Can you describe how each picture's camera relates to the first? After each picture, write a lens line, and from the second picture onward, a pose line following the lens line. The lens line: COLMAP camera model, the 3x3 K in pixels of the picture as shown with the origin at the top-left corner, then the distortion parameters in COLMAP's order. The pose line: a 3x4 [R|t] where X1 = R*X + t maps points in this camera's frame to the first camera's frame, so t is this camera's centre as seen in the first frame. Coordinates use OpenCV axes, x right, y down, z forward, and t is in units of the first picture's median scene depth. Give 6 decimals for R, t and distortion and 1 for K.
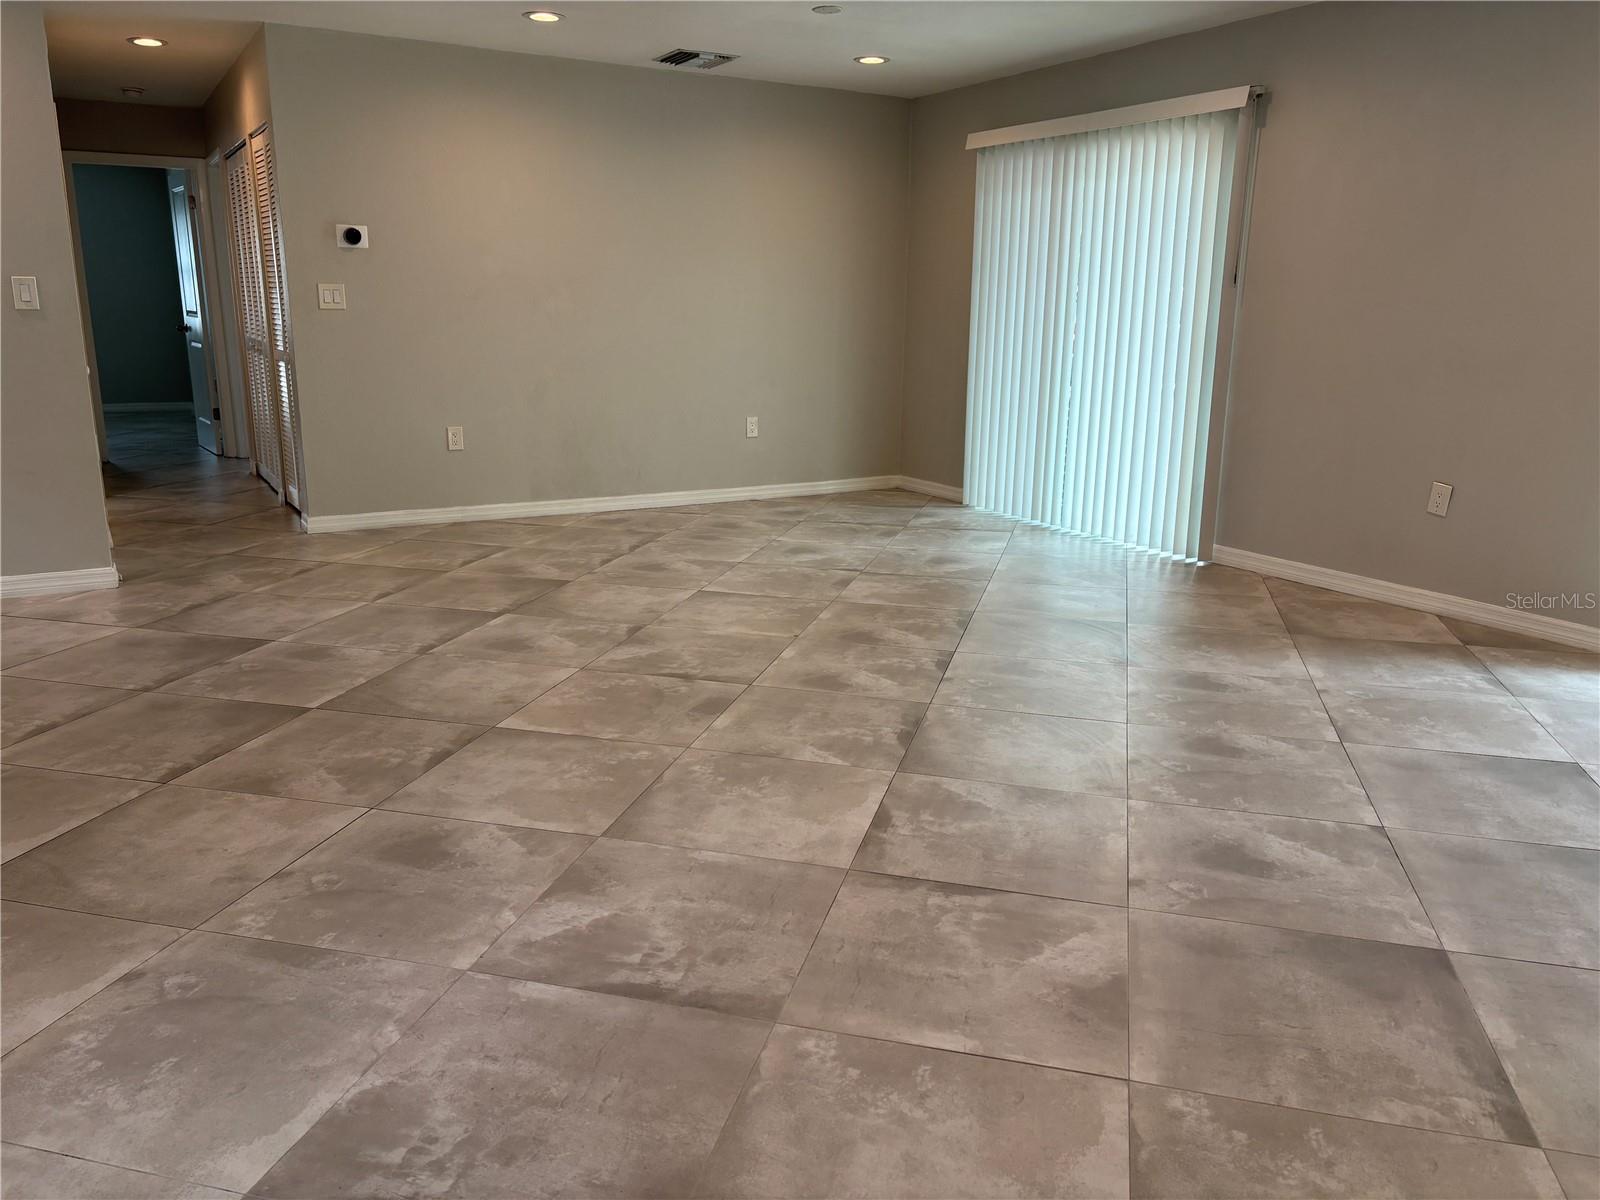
lens RADIAL K [[1184.8, 0, 777.1], [0, 1184.8, 644.1], [0, 0, 1]] dist [0.072877, -0.098446]
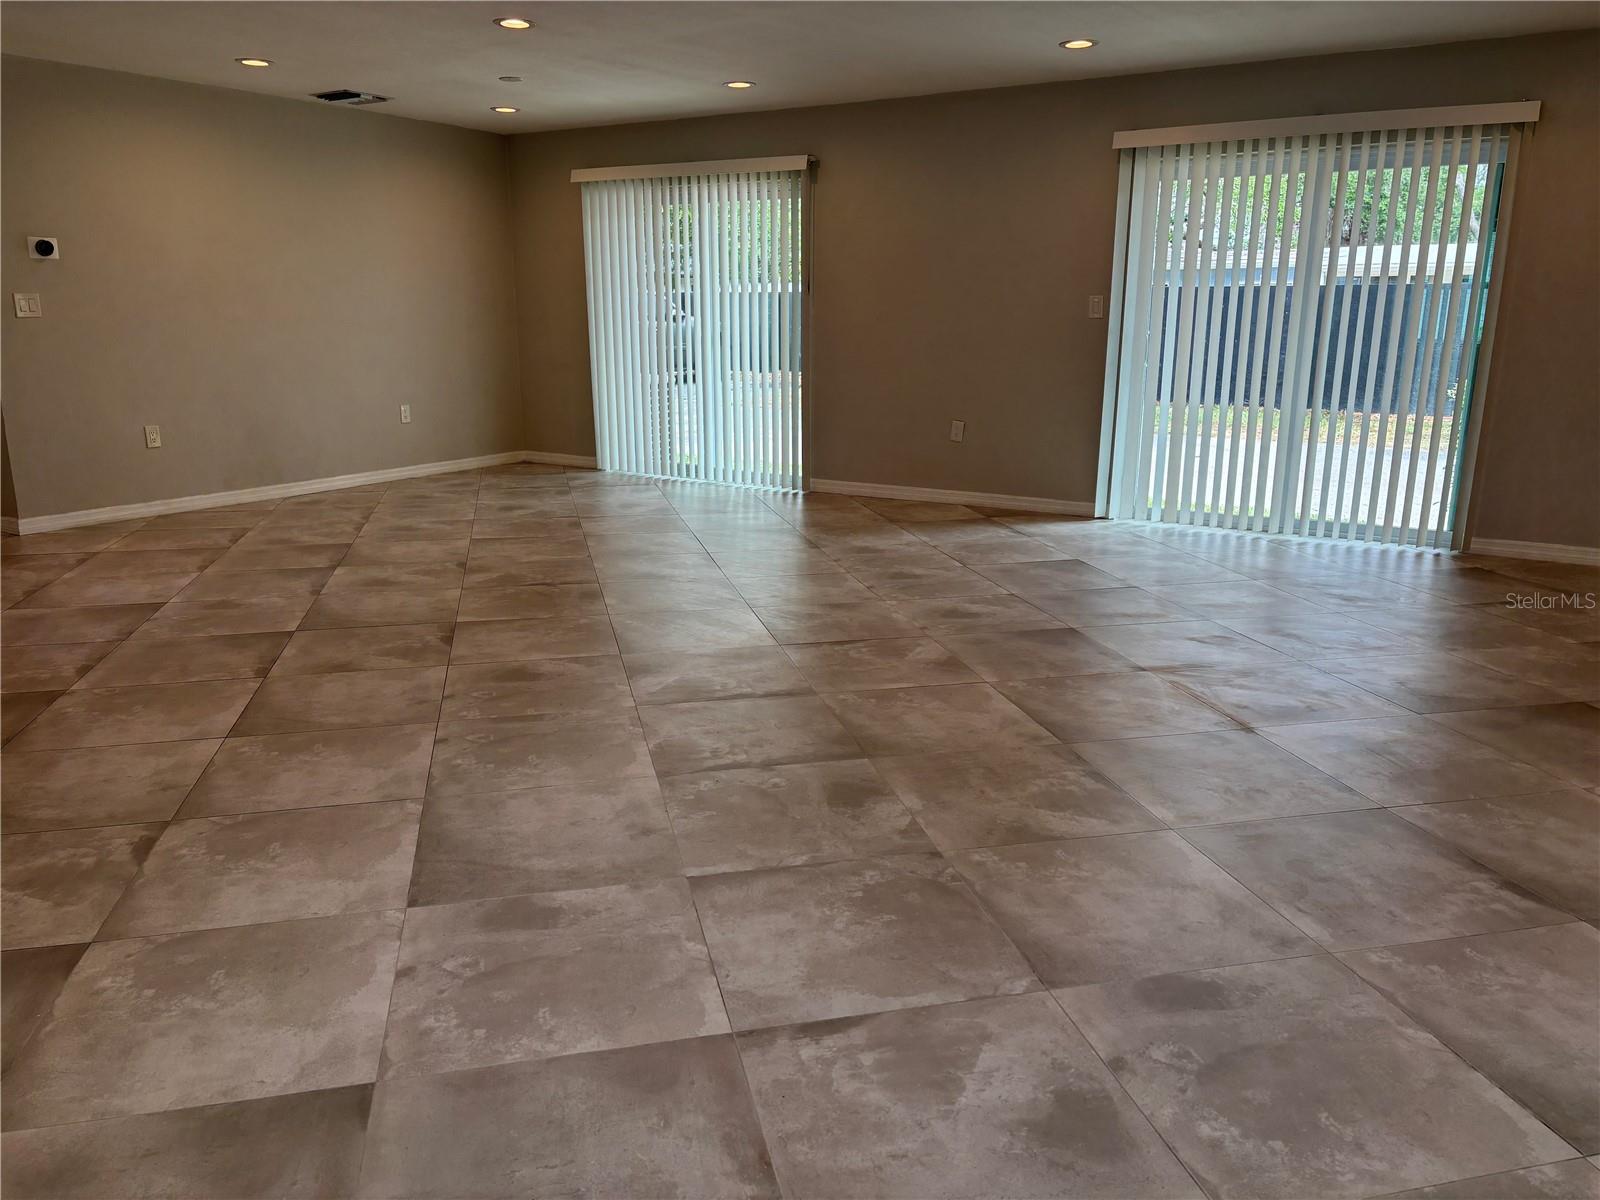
lens RADIAL K [[1227.3, 0, 805.2], [0, 1227.3, 632.6], [0, 0, 1]] dist [0.047879, -0.068977]
pose [[0.874332, -0.134372, 0.466356, -0.473558], [0.141541, 0.989734, 0.019810, 0.095518], [-0.464231, 0.048688, 0.884375, -0.363253]]
